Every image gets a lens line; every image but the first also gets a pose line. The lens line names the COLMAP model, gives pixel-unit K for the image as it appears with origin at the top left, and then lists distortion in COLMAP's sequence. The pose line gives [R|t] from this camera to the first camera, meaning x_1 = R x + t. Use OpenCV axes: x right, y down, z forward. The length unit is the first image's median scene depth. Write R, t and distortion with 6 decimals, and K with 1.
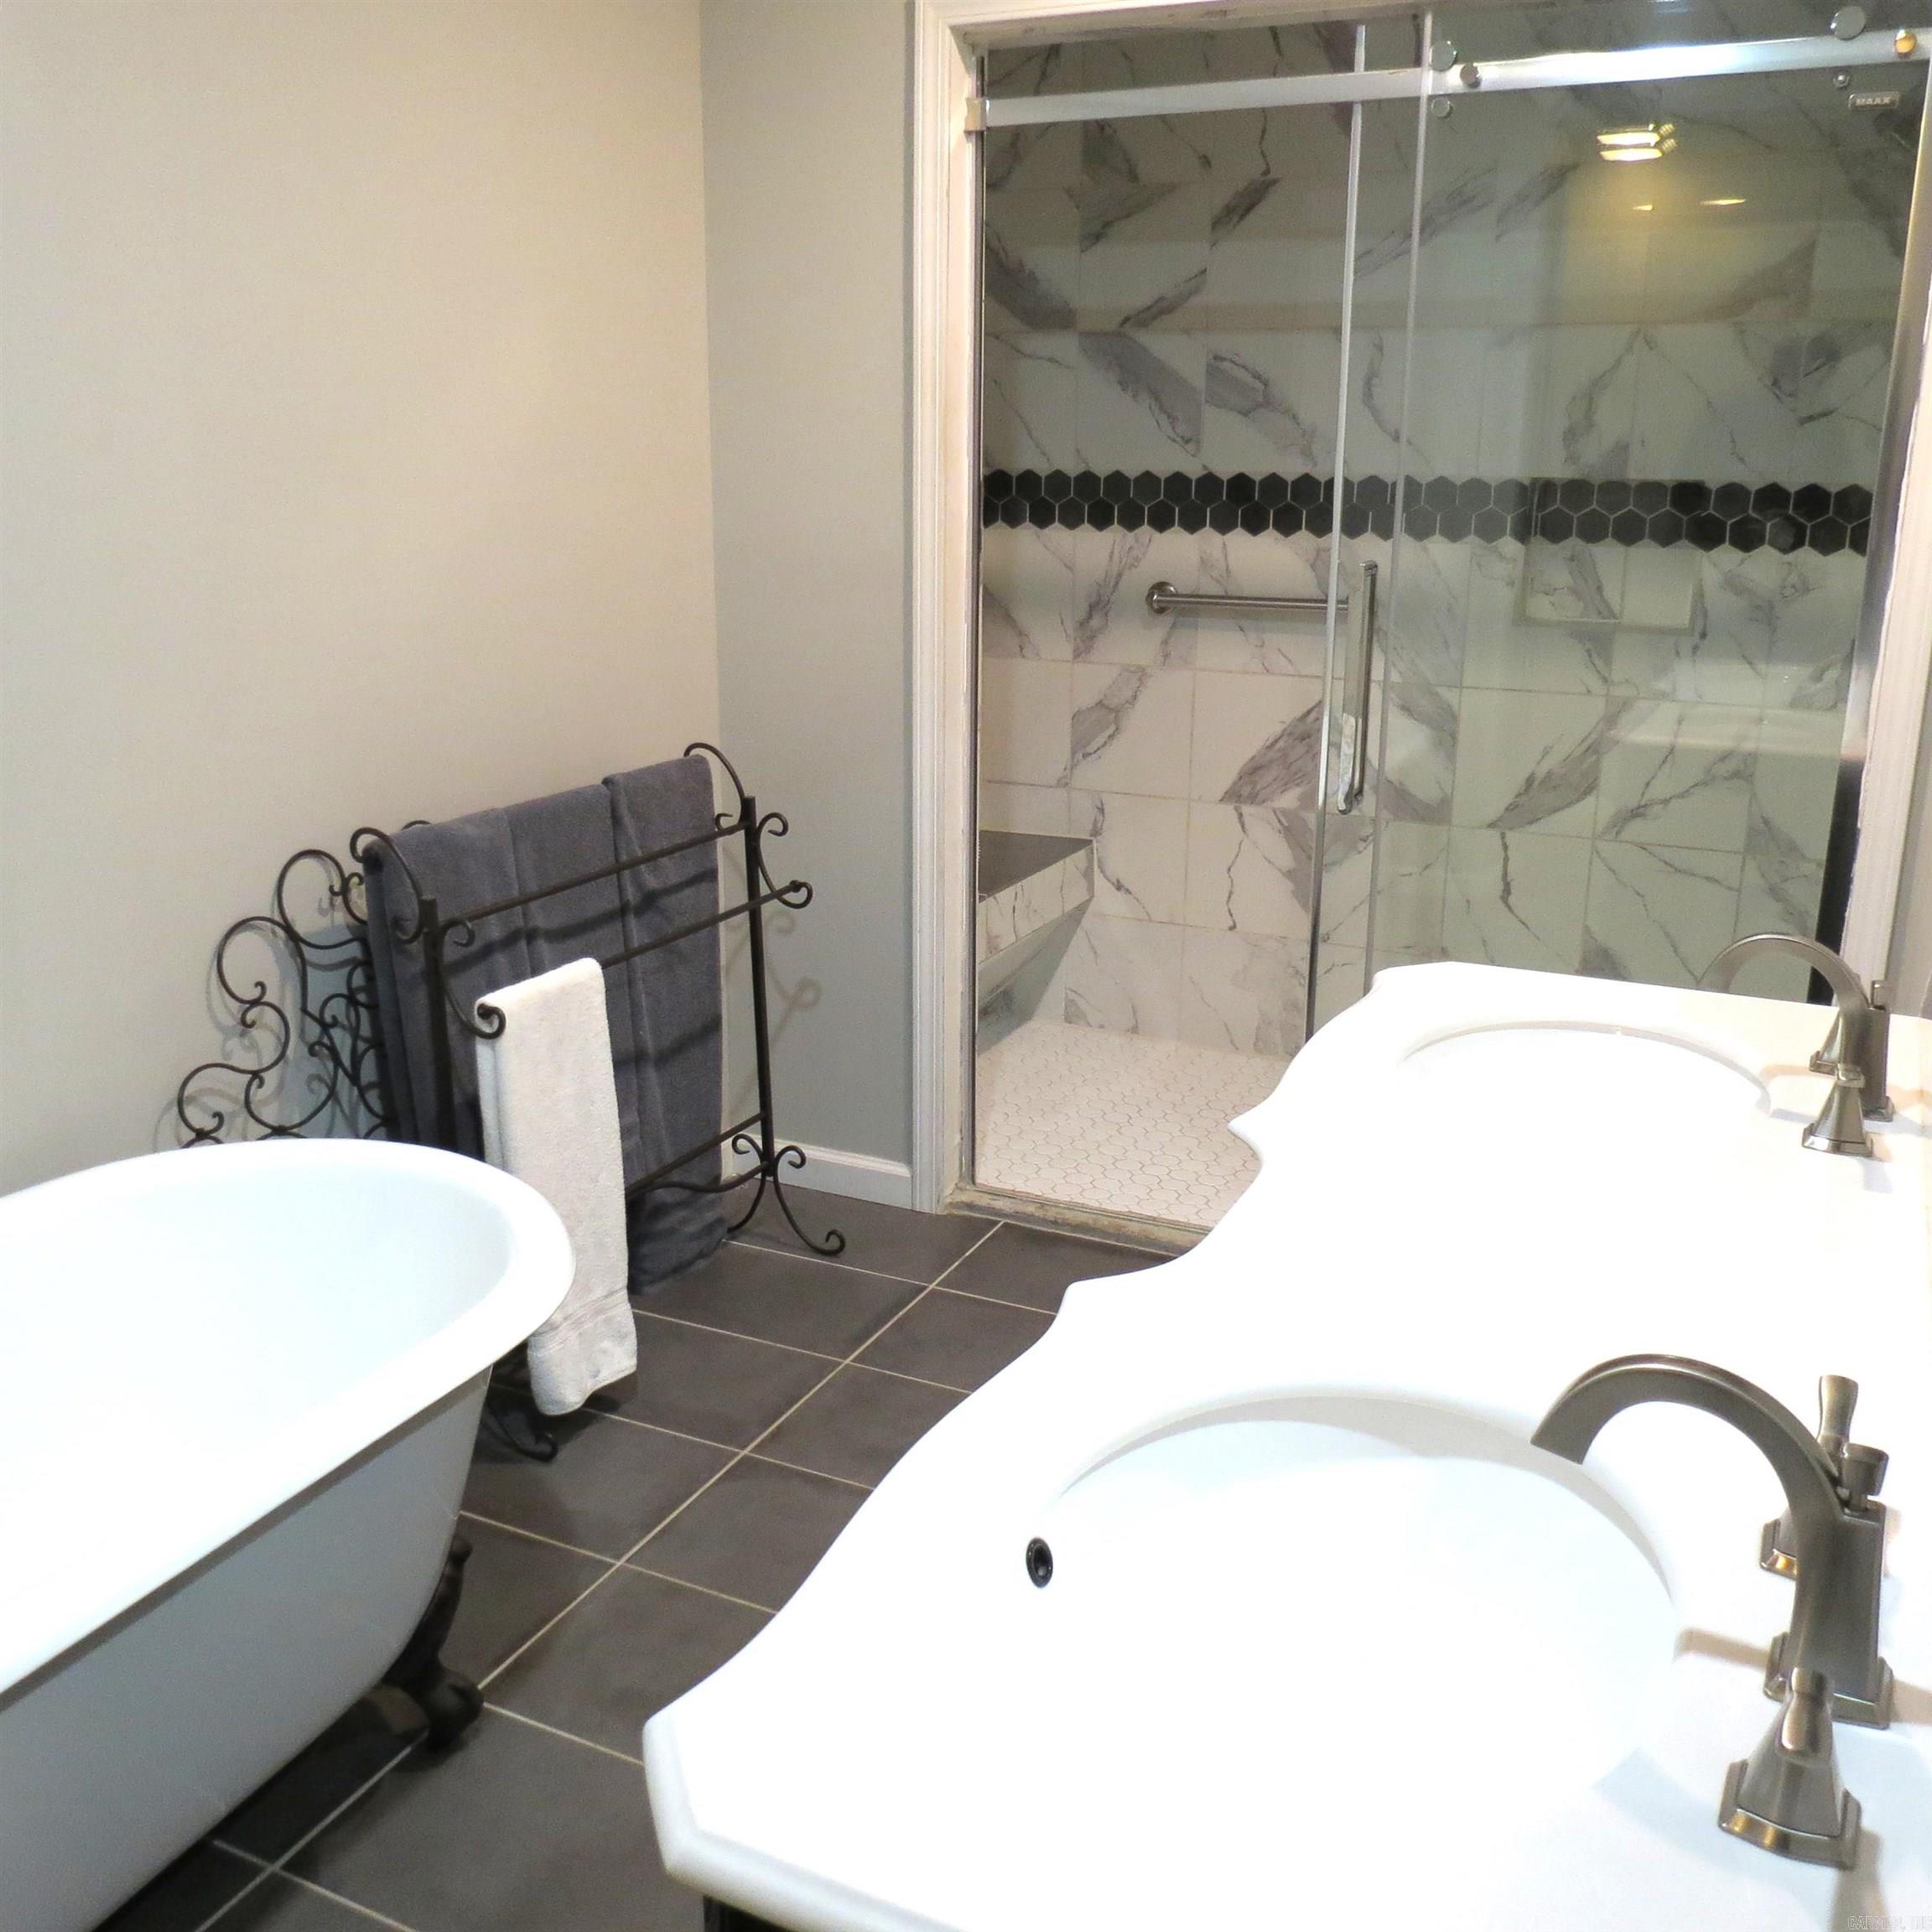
lens RADIAL K [[1842.9, 0, 979.4], [0, 1842.9, 968.5], [0, 0, 1]] dist [-0.034528, 0.023317]
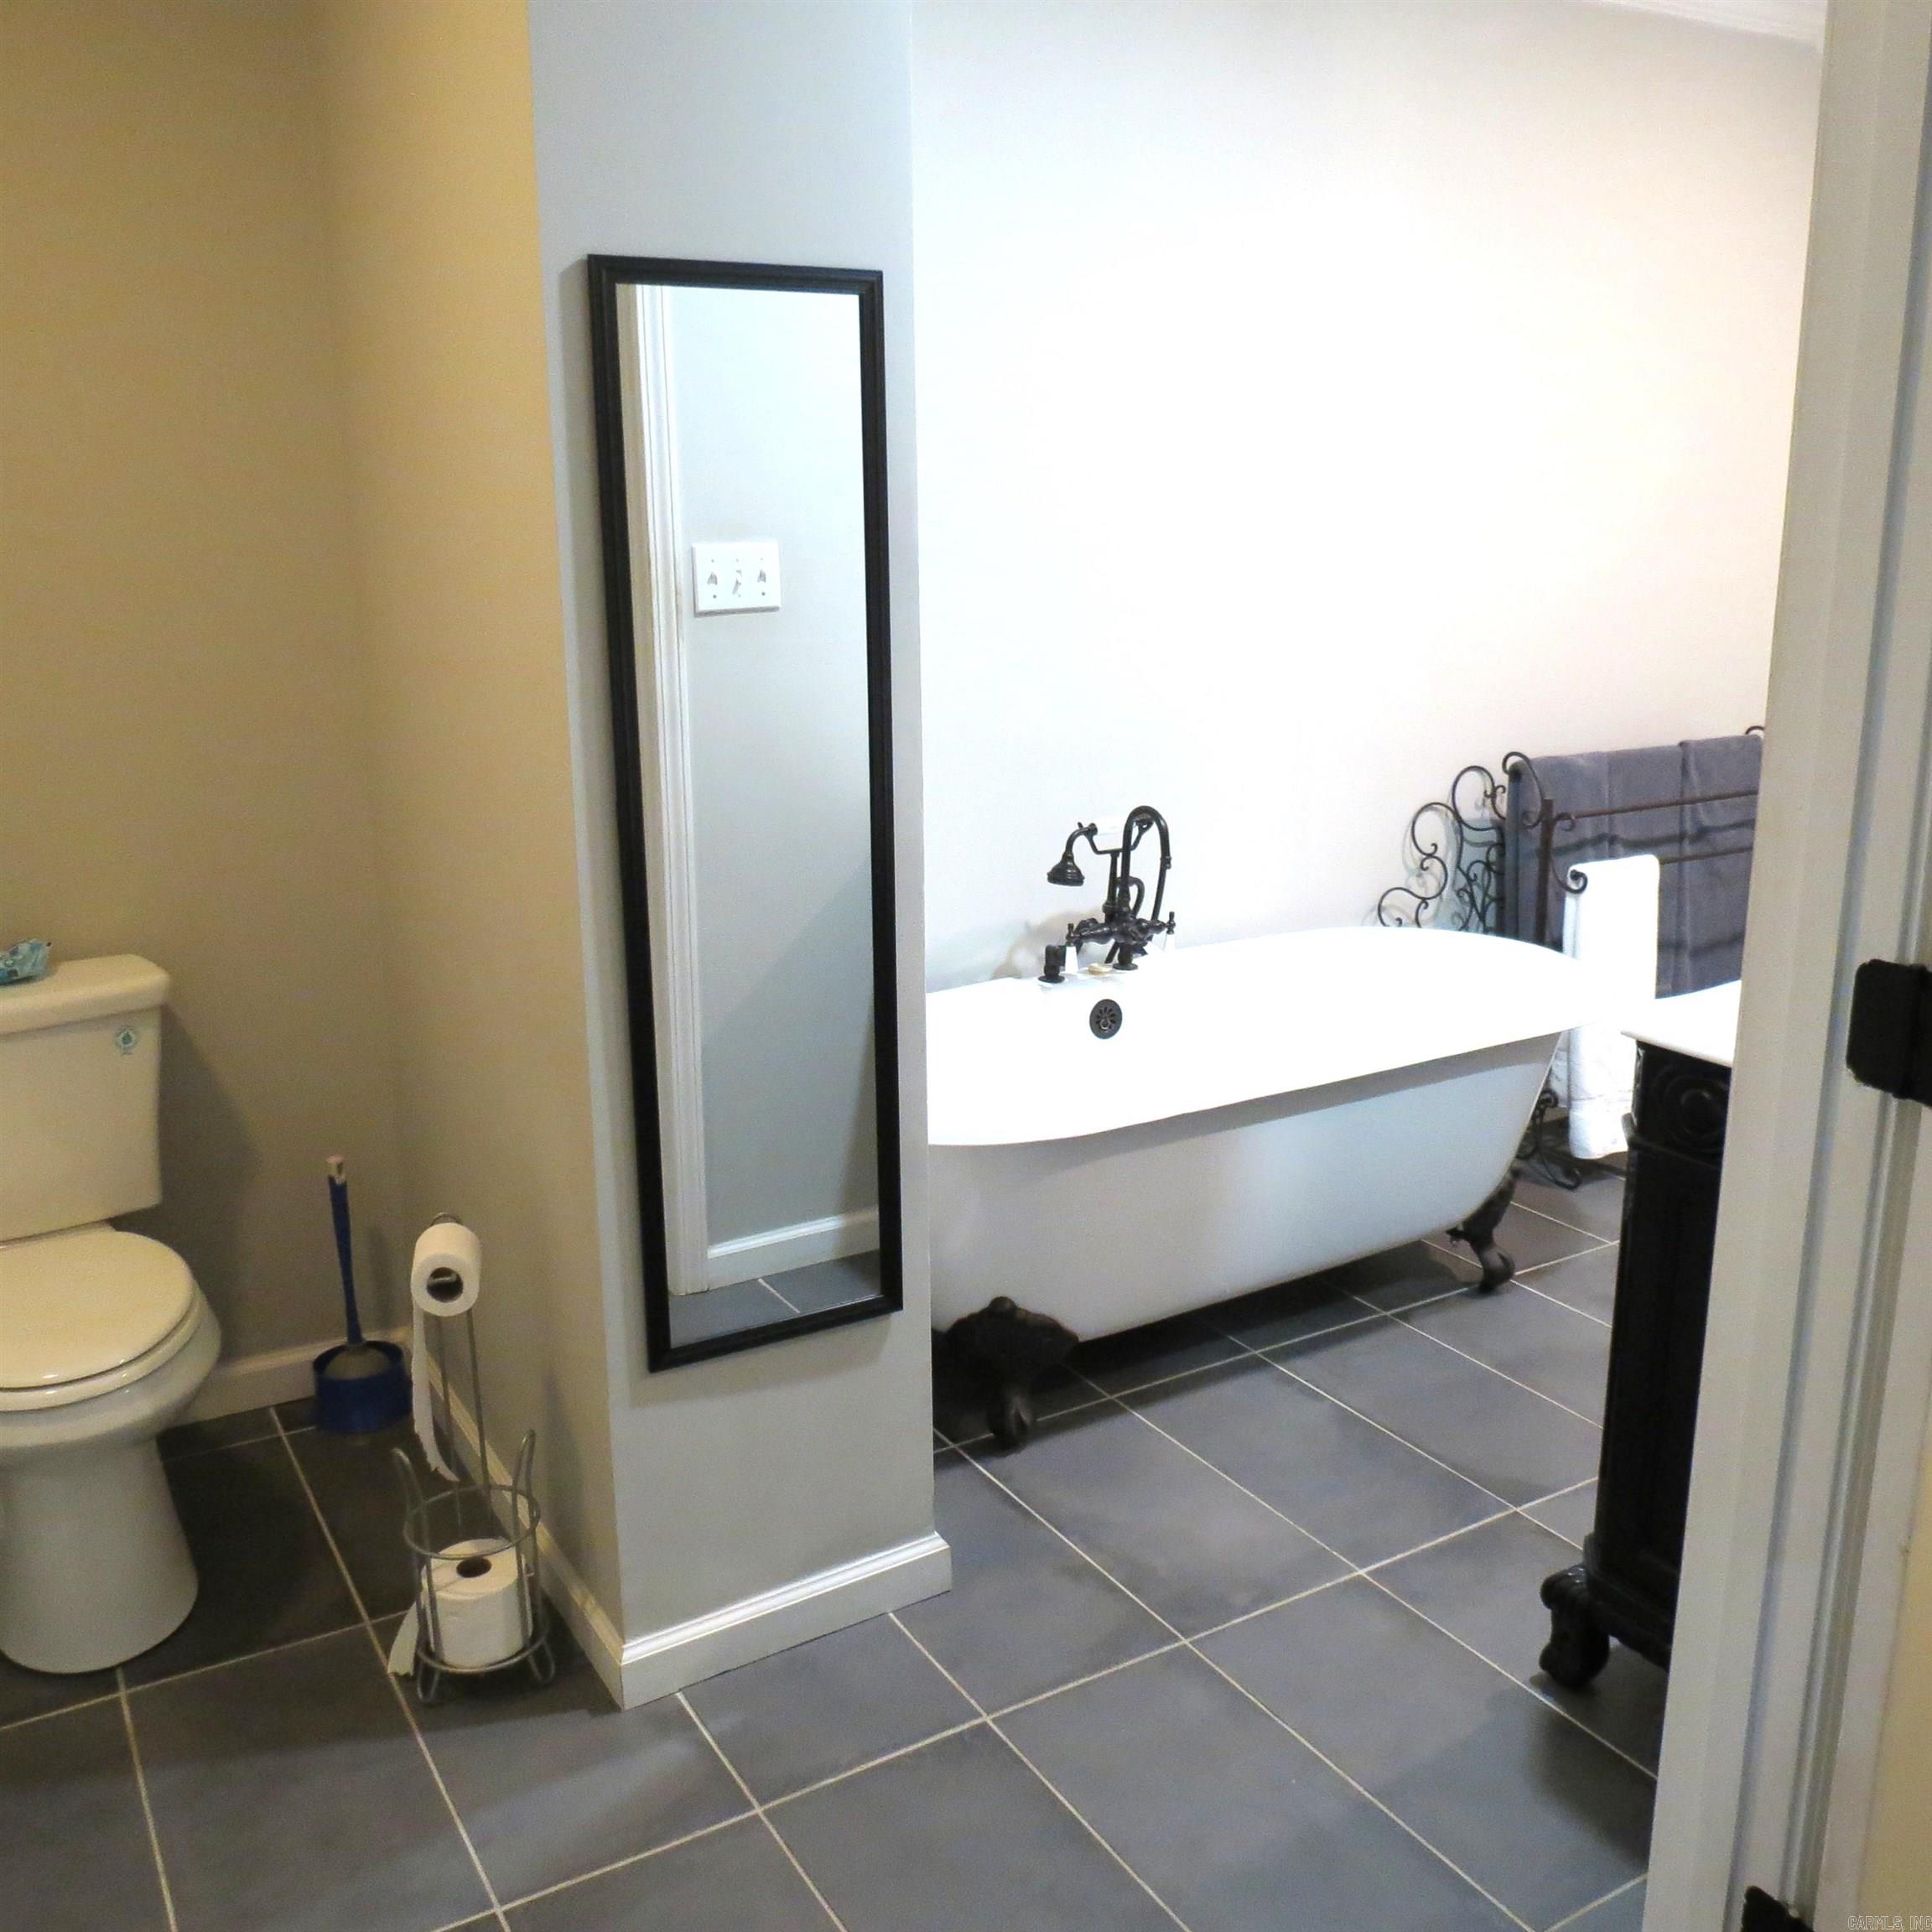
lens RADIAL K [[1842.9, 0, 979.4], [0, 1842.9, 968.5], [0, 0, 1]] dist [-0.034528, 0.023317]
pose [[0.833543, 0.123653, -0.538439, 0.143232], [-0.141741, 0.989872, 0.007900, 0.151265], [0.533963, 0.069734, 0.842627, -0.520883]]
